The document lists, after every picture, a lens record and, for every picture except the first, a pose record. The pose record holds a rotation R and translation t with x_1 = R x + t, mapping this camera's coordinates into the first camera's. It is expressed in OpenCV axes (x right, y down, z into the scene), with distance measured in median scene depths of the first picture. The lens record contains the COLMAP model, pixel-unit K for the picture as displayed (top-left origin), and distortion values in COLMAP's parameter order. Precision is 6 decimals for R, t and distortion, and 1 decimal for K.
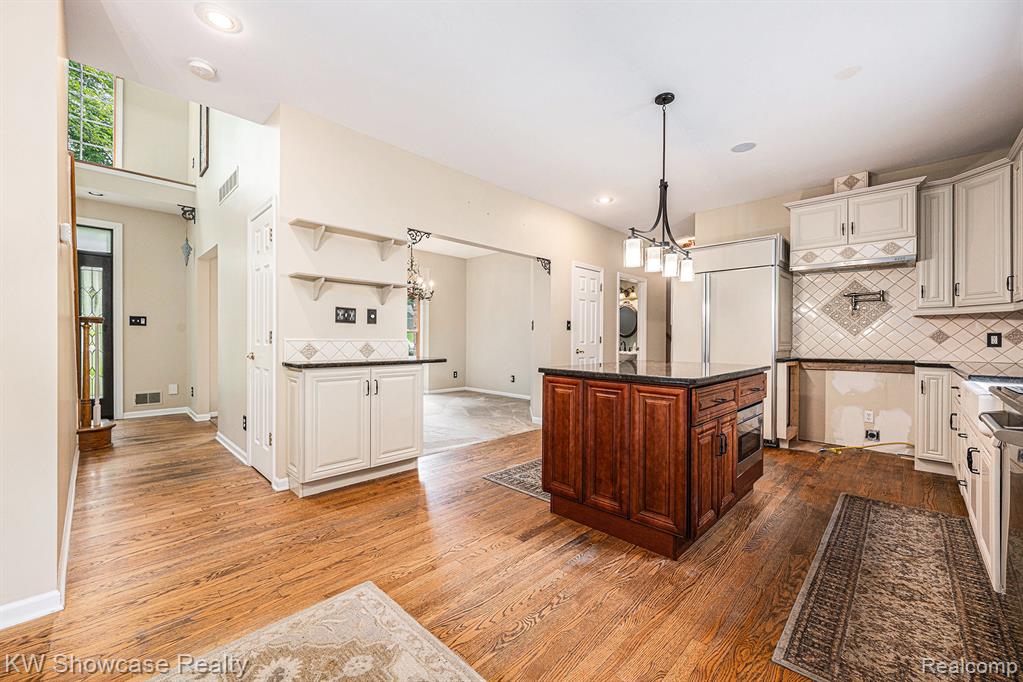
lens RADIAL K [[405.7, 0, 508.0], [0, 405.7, 337.4], [0, 0, 1]] dist [-0.000263, -0.000014]
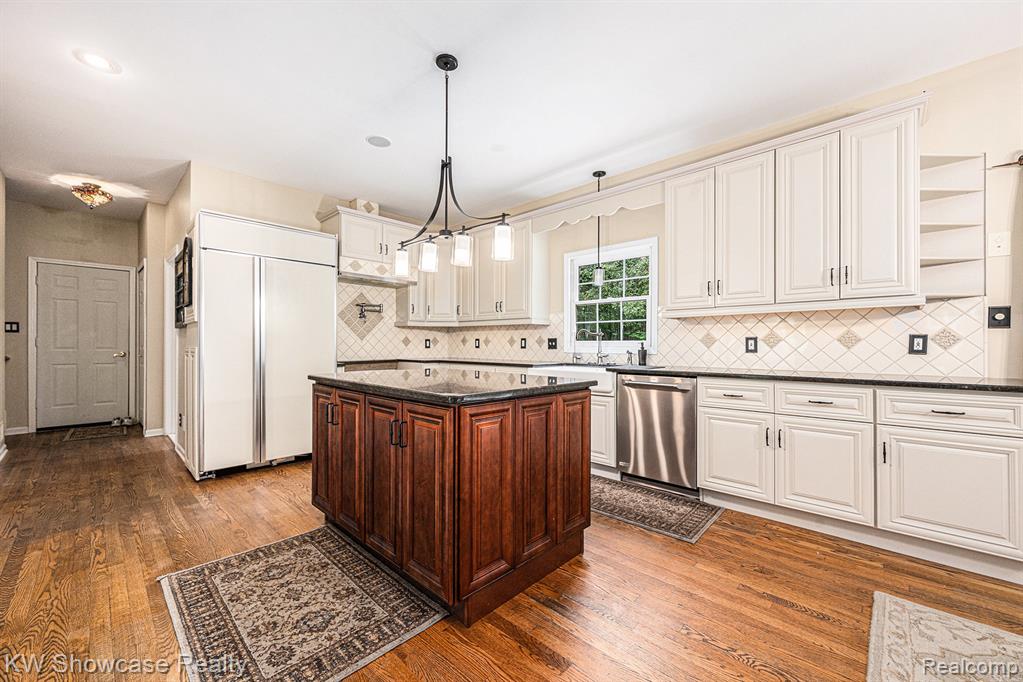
lens RADIAL K [[405.7, 0, 515.2], [0, 405.7, 347.1], [0, 0, 1]] dist [-0.000263, -0.000014]
pose [[-0.028822, -0.011546, 0.999518, -0.566358], [-0.007319, 0.999909, 0.011339, -0.001835], [-0.999558, -0.006989, -0.028904, 1.062025]]
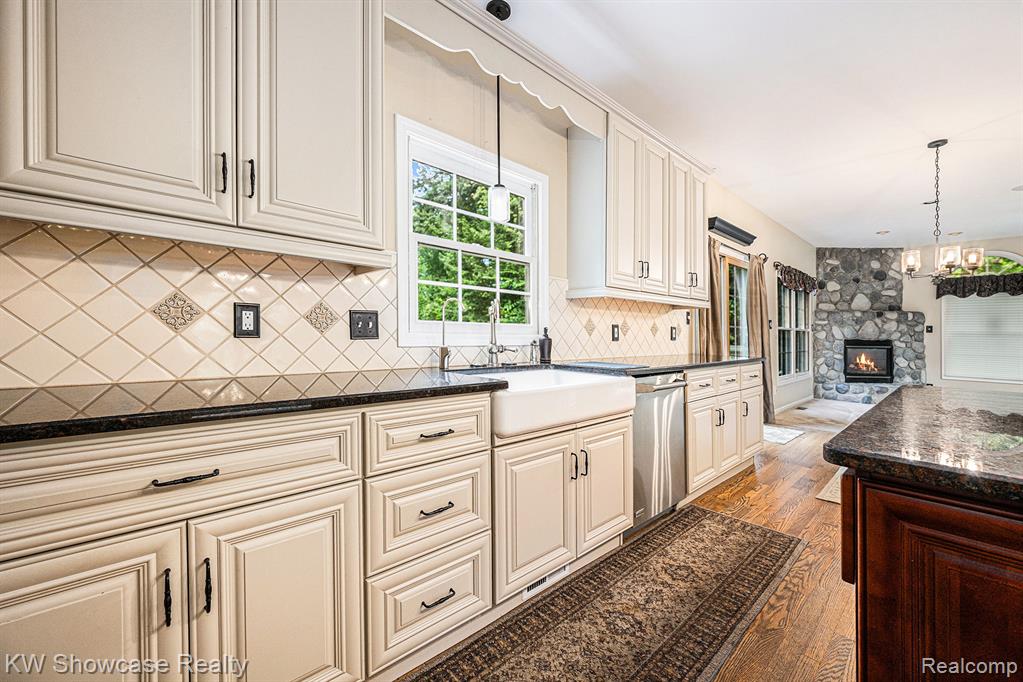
lens RADIAL K [[405.7, 0, 518.2], [0, 405.7, 335.5], [0, 0, 1]] dist [-0.000263, -0.000014]
pose [[-0.999082, -0.018970, 0.038408, 1.037496], [-0.019118, 0.999811, -0.003479, 0.019442], [-0.038335, -0.004210, -0.999256, 1.568544]]
